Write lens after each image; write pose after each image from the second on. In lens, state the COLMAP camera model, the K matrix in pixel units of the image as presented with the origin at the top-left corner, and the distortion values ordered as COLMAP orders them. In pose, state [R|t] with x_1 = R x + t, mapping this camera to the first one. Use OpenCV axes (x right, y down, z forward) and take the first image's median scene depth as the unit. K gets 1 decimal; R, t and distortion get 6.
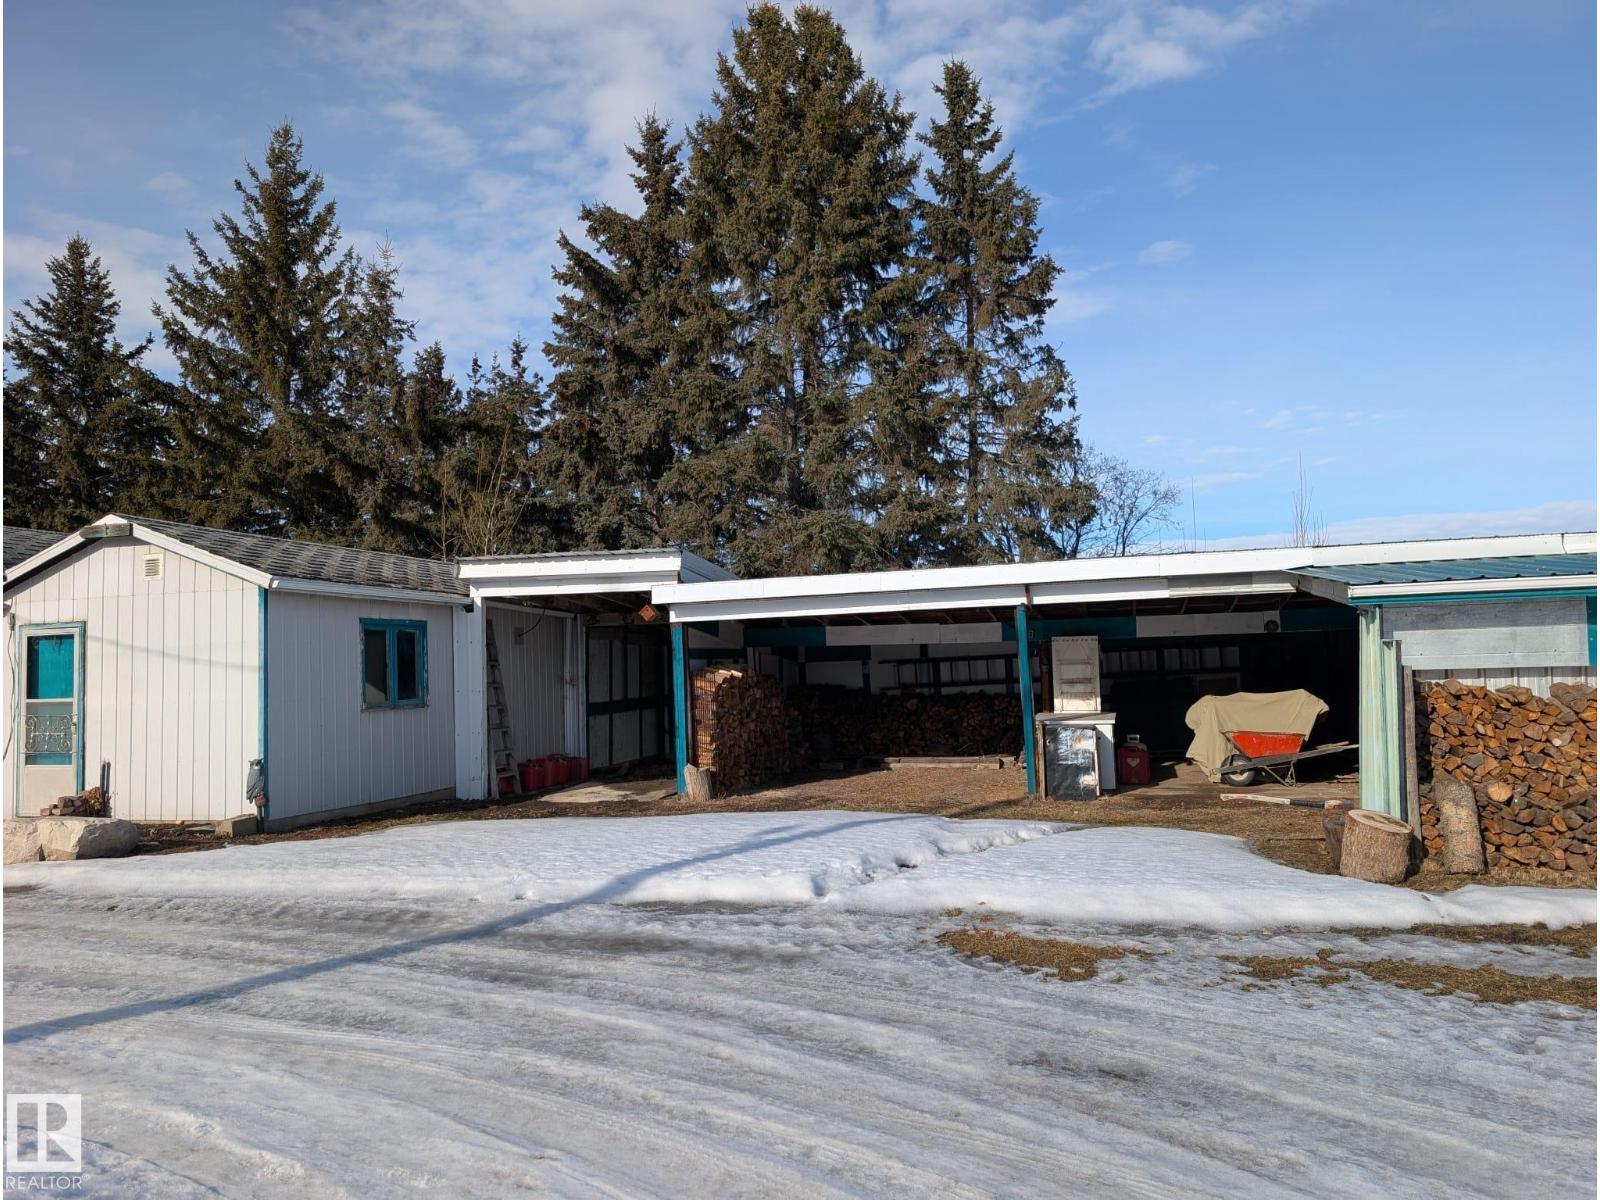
lens RADIAL K [[1148.9, 0, 791.5], [0, 1148.9, 602.0], [0, 0, 1]] dist [0.034177, -0.022261]
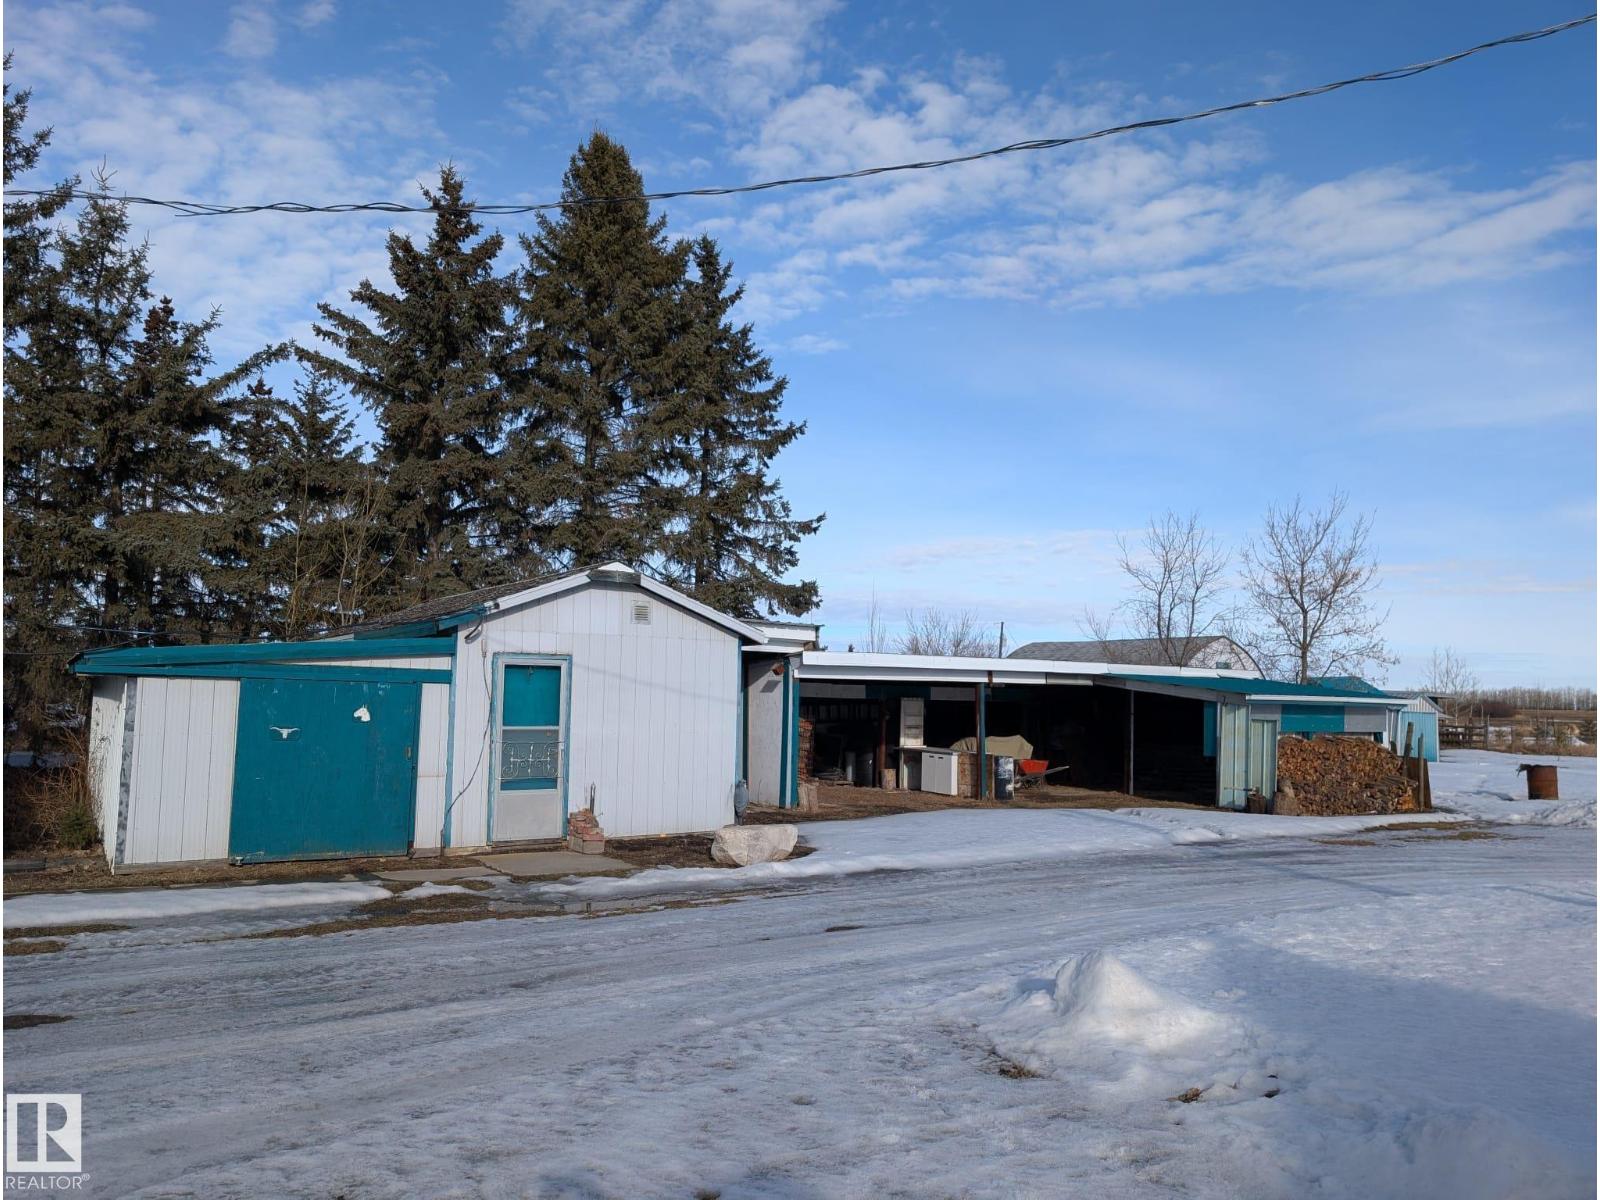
lens RADIAL K [[1148.9, 0, 791.5], [0, 1148.9, 602.0], [0, 0, 1]] dist [0.034177, -0.022261]
pose [[0.630024, 0.105063, 0.769436, -2.705848], [-0.083375, 0.994230, -0.067489, 0.047924], [-0.772087, -0.021633, 0.635148, 0.353356]]
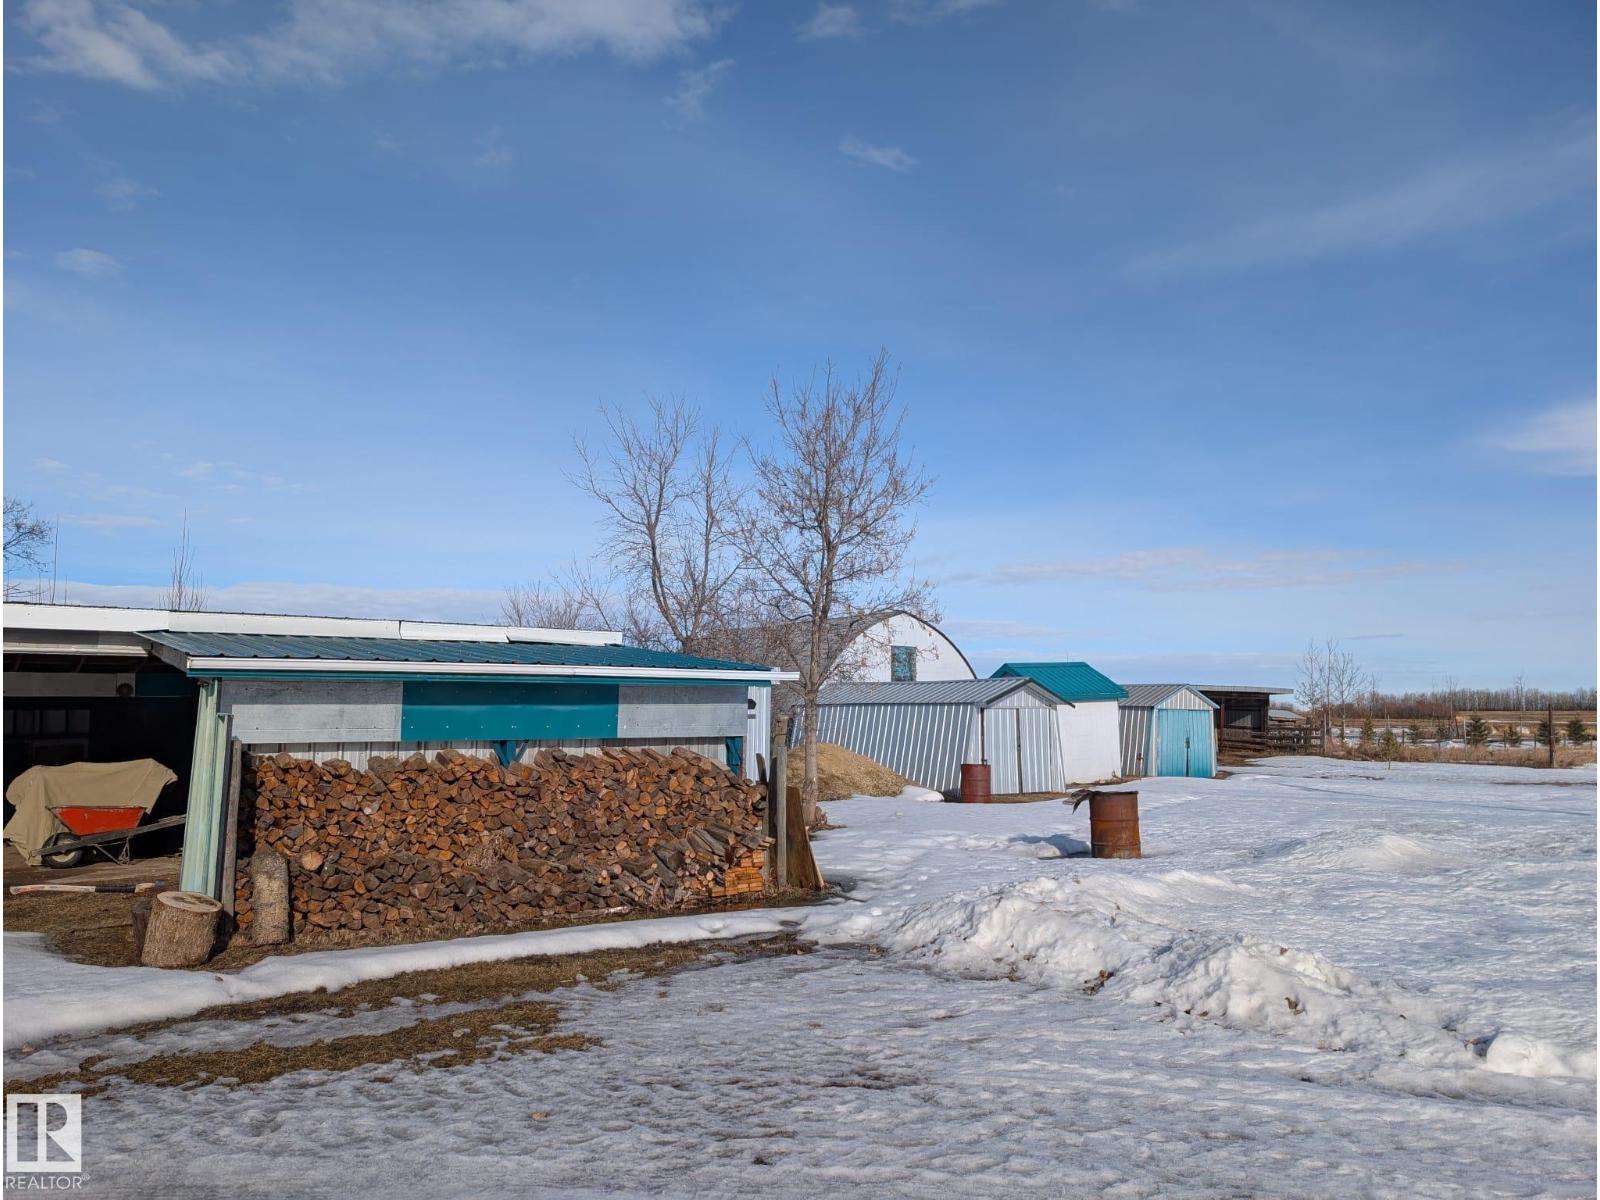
lens RADIAL K [[1148.9, 0, 791.5], [0, 1148.9, 602.0], [0, 0, 1]] dist [0.034177, -0.022261]
pose [[0.625393, 0.106155, 0.773056, 0.043811], [-0.065025, 0.994347, -0.083938, -0.010866], [-0.777596, 0.002226, 0.628760, -0.001980]]
